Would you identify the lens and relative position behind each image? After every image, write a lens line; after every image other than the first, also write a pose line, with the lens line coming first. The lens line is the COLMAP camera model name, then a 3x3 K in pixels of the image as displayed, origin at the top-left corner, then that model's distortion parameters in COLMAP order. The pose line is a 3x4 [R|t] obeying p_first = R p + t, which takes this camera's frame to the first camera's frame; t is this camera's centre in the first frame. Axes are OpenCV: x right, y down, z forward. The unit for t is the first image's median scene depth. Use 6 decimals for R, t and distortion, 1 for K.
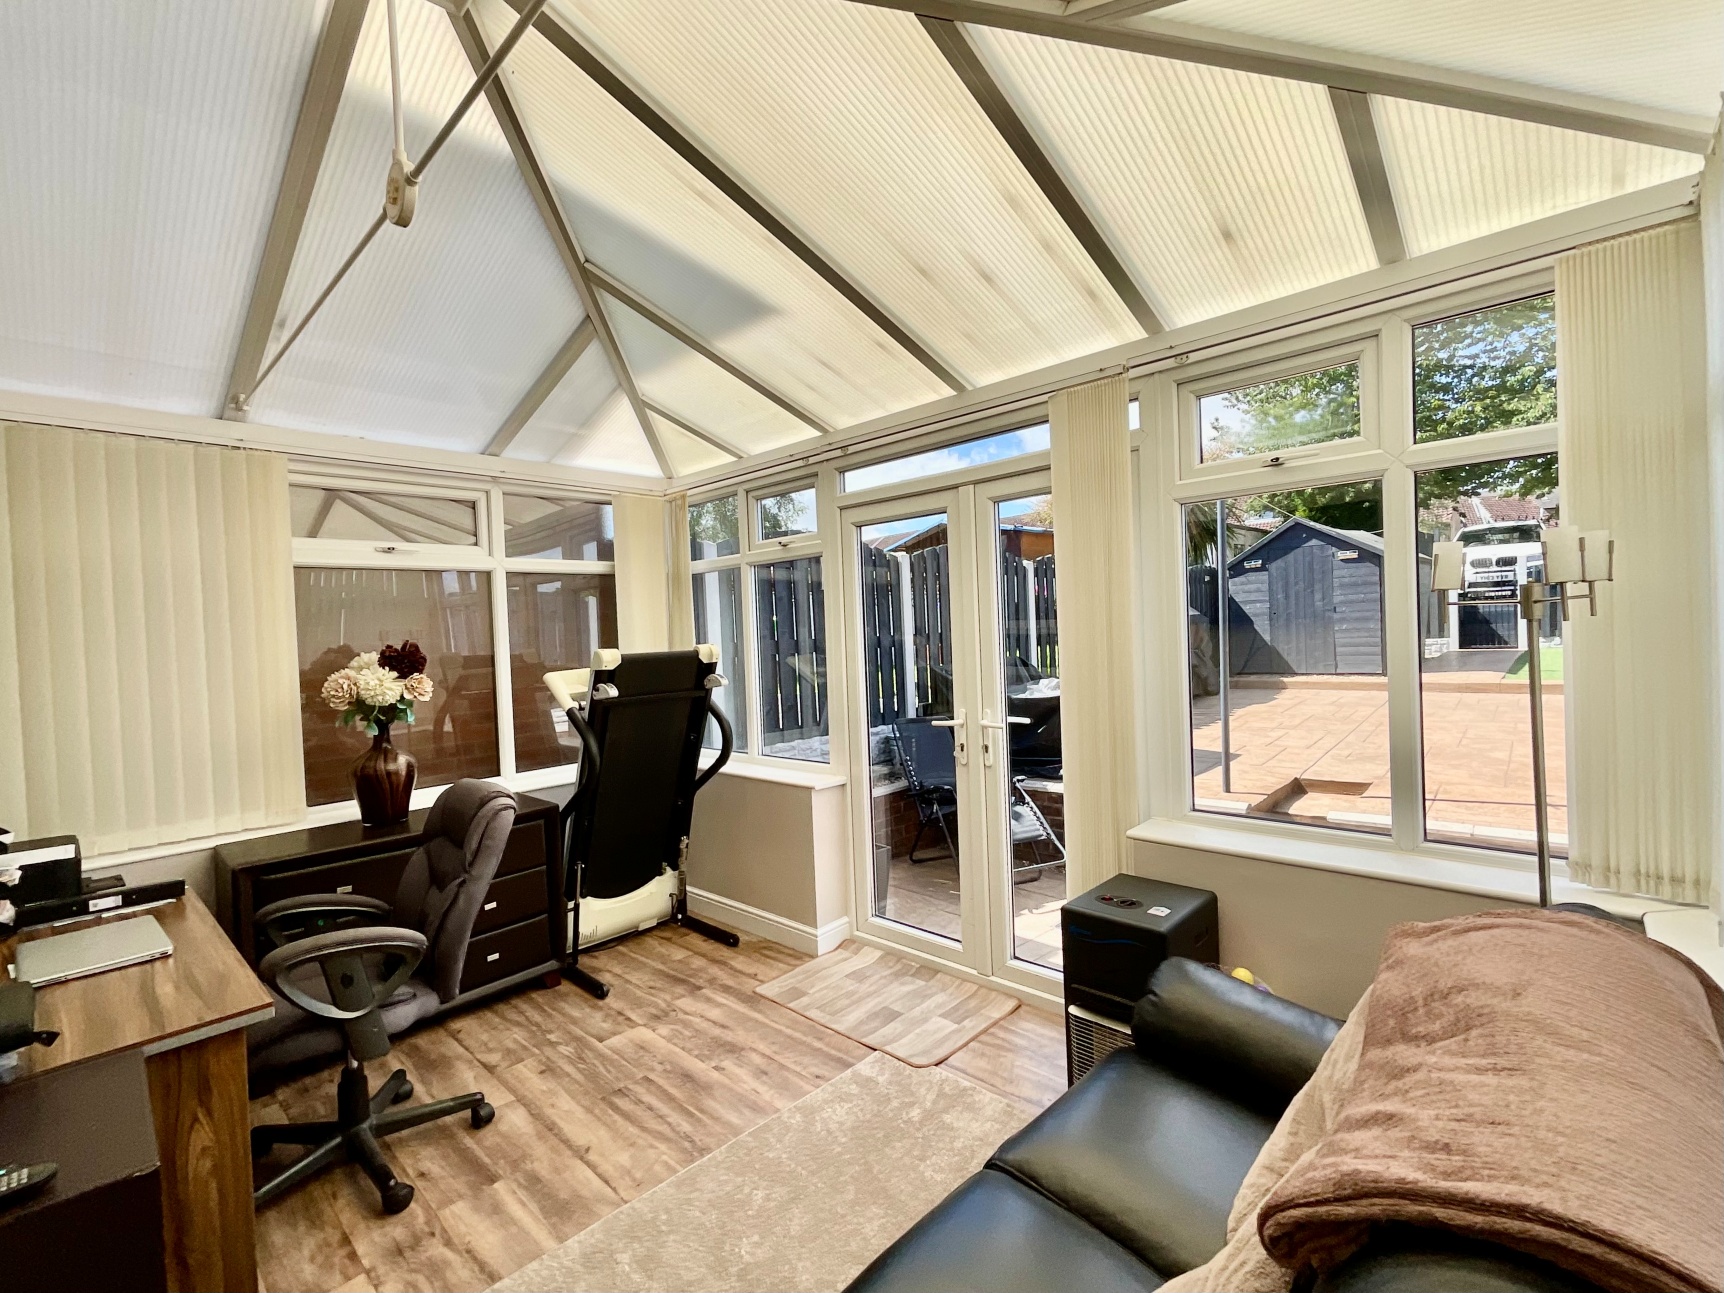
lens RADIAL K [[782.1, 0, 862.0], [0, 782.1, 646.5], [0, 0, 1]] dist [-0.002817, 0.001444]
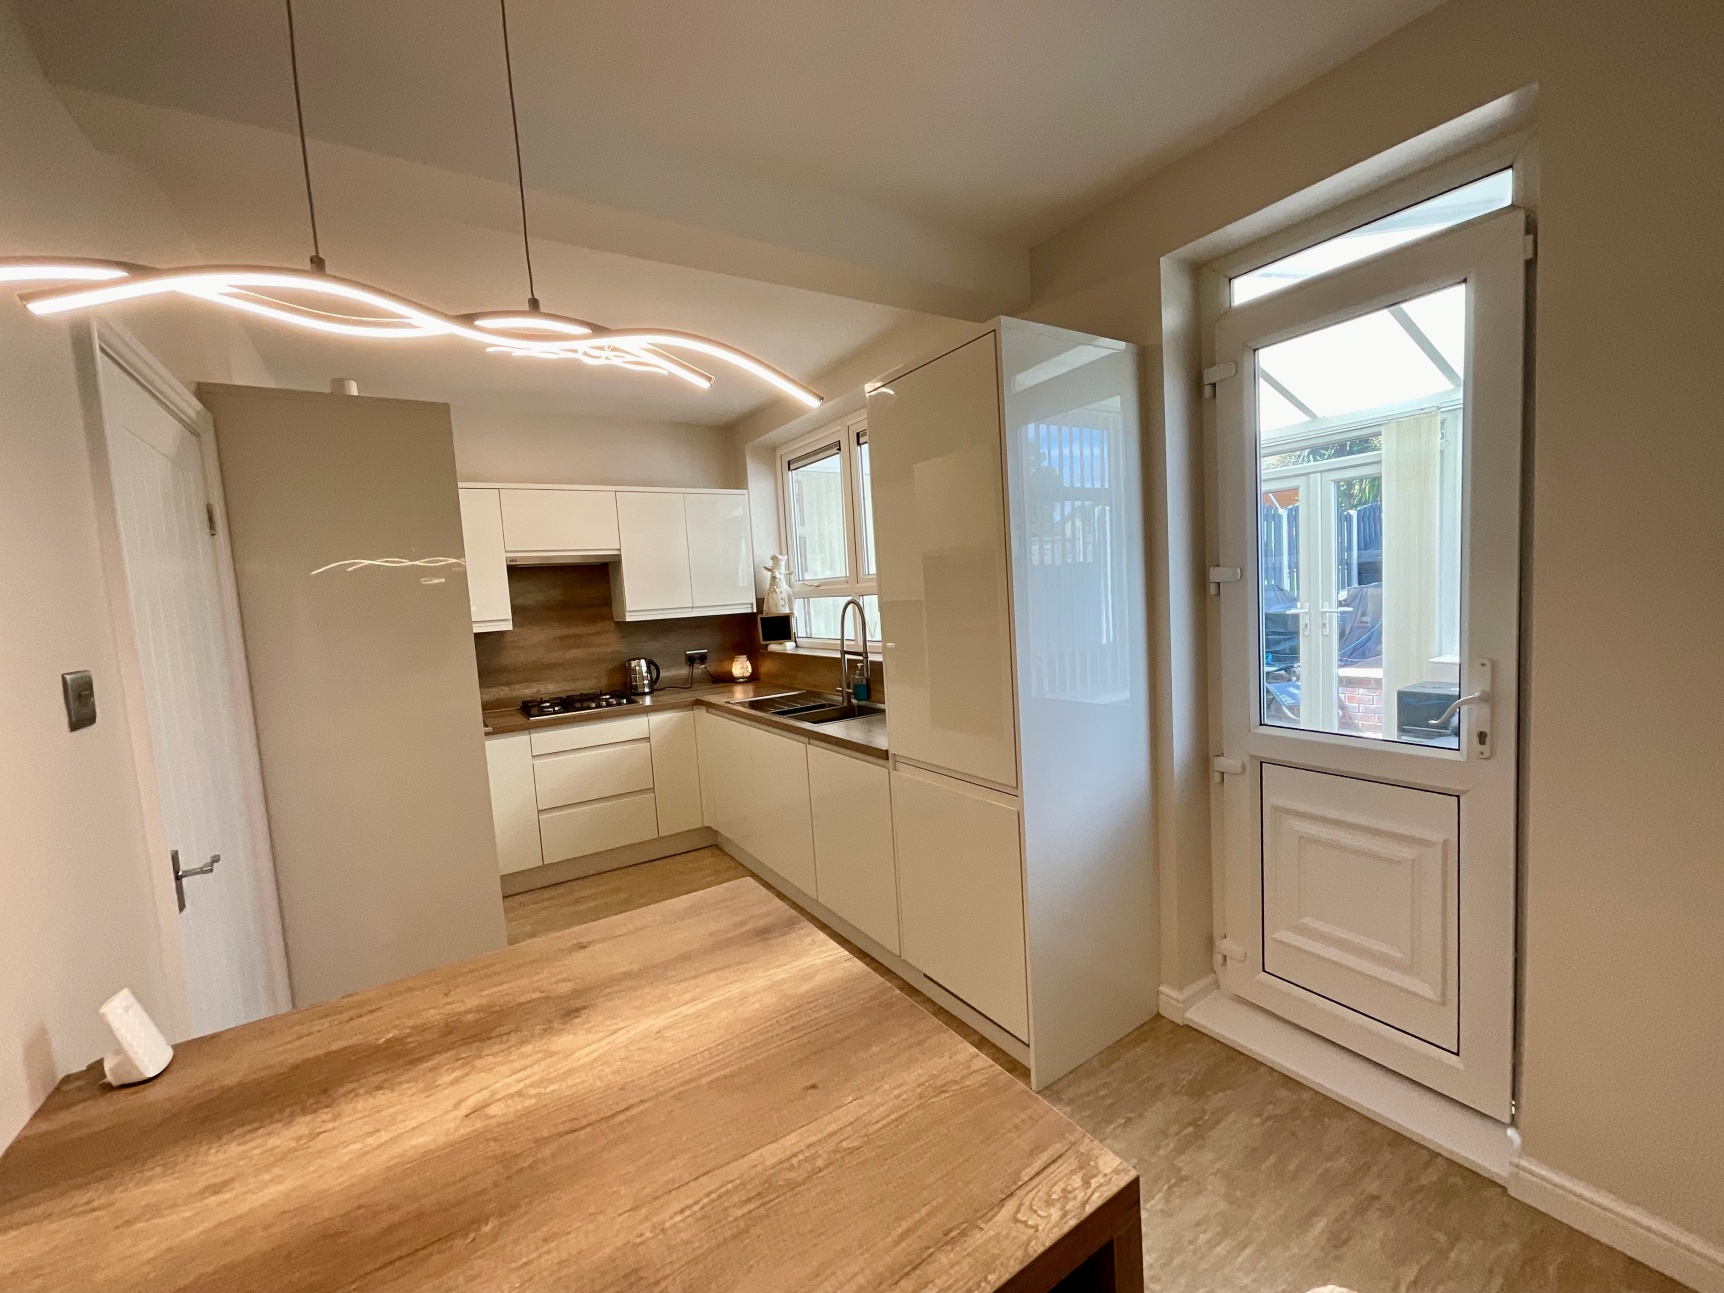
lens RADIAL K [[696.1, 0, 862.0], [0, 696.1, 646.5], [0, 0, 1]] dist [0.001946, 0.000105]
pose [[0.972366, 0.000645, -0.233463, -0.474292], [0.017683, 0.996920, 0.076402, 0.039205], [0.232793, -0.078419, 0.969360, -0.743110]]
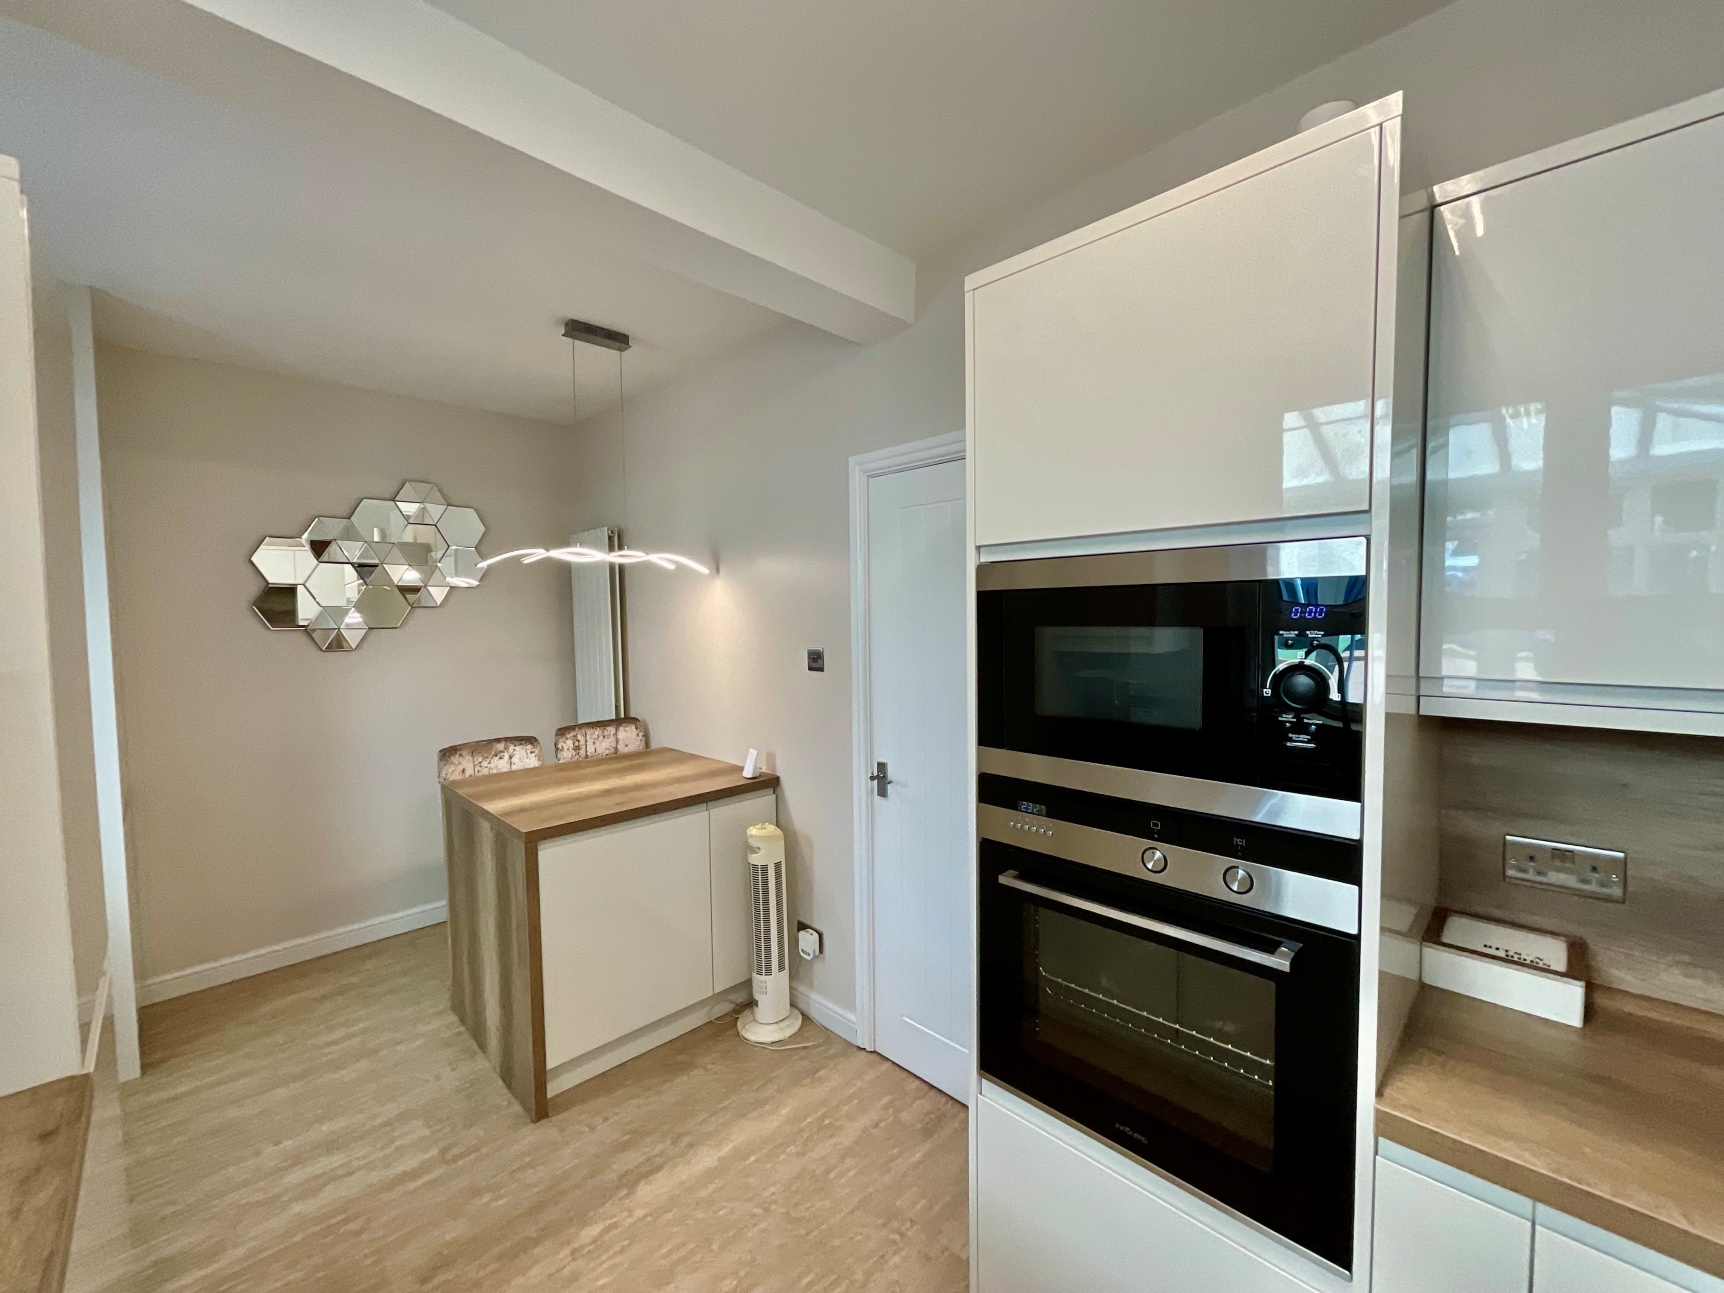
lens RADIAL K [[690.8, 0, 862.0], [0, 690.8, 646.5], [0, 0, 1]] dist [-0.011195, -0.000322]
pose [[-0.998391, 0.051713, 0.023262, -1.001180], [0.052942, 0.997042, 0.055724, 0.025083], [-0.020311, 0.056866, -0.998175, 0.309687]]
